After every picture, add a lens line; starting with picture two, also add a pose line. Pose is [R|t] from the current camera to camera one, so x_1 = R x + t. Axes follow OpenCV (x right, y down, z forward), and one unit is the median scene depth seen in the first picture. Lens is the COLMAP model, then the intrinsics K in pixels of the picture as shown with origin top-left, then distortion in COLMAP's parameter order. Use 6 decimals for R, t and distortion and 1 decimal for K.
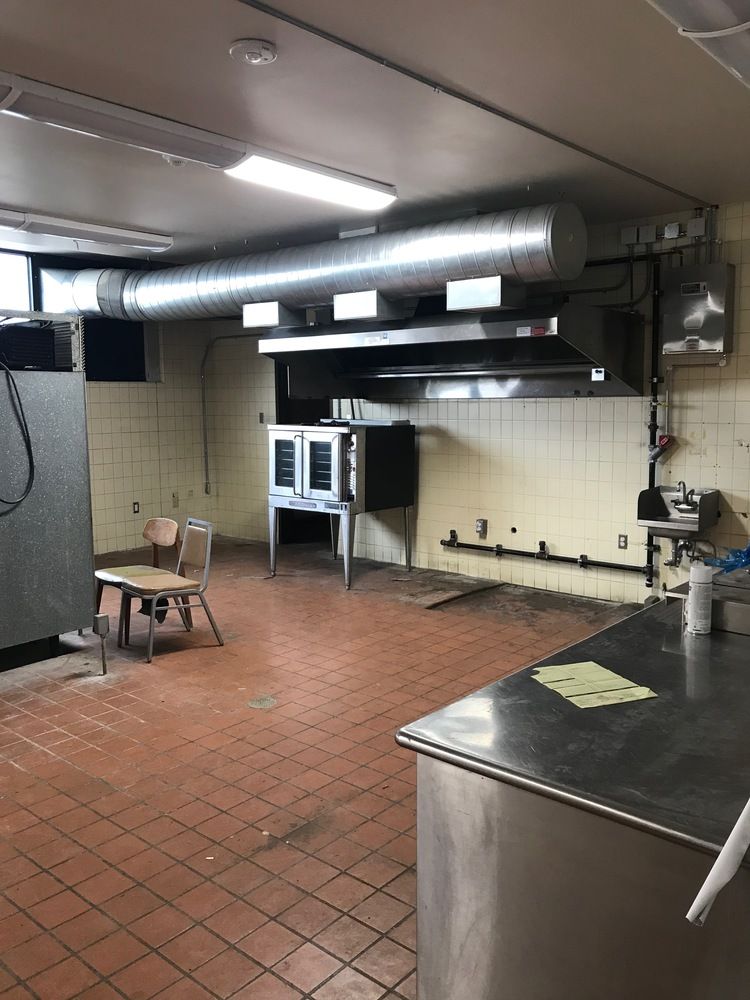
lens RADIAL K [[818.6, 0, 375.0], [0, 818.6, 500.0], [0, 0, 1]] dist [-0.000806, -0.003914]
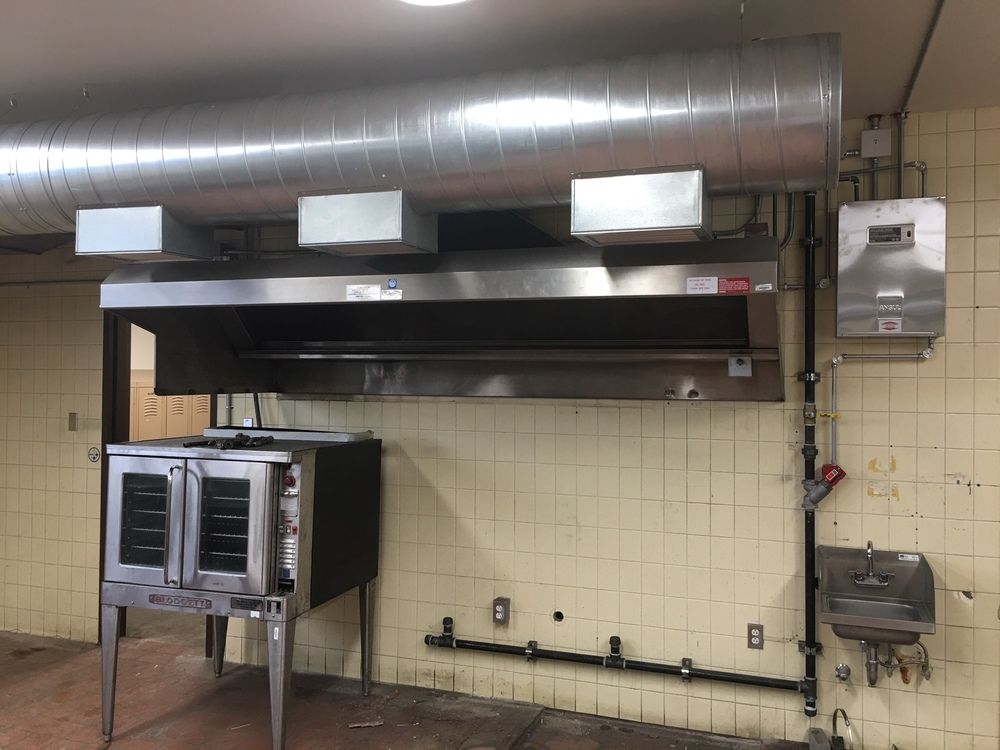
lens RADIAL K [[832.8, 0, 500.8], [0, 832.8, 357.6], [0, 0, 1]] dist [0.058716, -0.003851]
pose [[0.928907, 0.025757, 0.369416, -0.106009], [0.028836, 0.989518, -0.141502, -0.067577], [-0.369189, 0.142095, 0.918427, 0.433731]]
